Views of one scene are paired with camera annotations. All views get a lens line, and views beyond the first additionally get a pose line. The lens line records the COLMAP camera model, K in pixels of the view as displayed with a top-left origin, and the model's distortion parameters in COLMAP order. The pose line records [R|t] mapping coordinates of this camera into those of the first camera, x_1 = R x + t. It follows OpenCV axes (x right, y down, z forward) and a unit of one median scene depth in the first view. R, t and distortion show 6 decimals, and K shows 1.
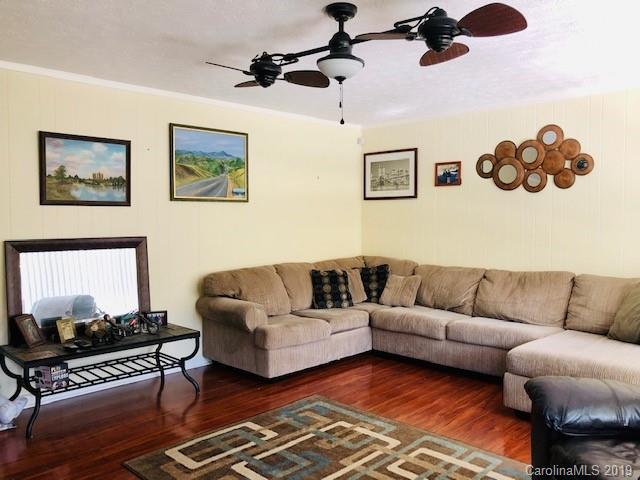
lens RADIAL K [[535.1, 0, 320.9], [0, 535.1, 238.8], [0, 0, 1]] dist [0.065645, -0.027062]
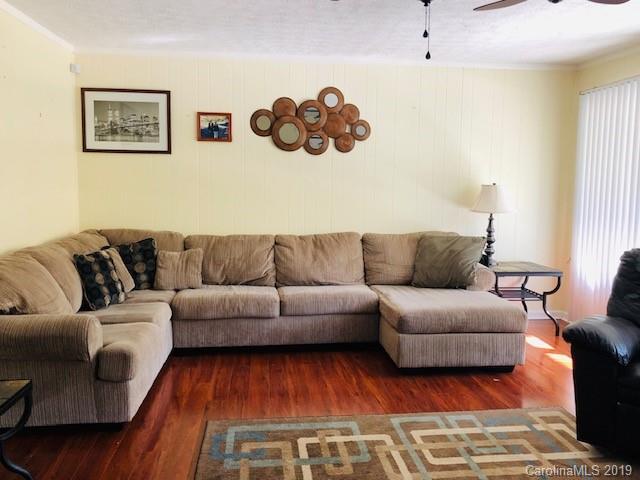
lens RADIAL K [[559.9, 0, 321.7], [0, 559.9, 239.4], [0, 0, 1]] dist [0.066483, -0.048914]
pose [[0.632934, -0.074934, 0.770571, -0.414561], [0.020233, 0.996566, 0.080292, -0.013194], [-0.773941, -0.035229, 0.632277, 0.344265]]
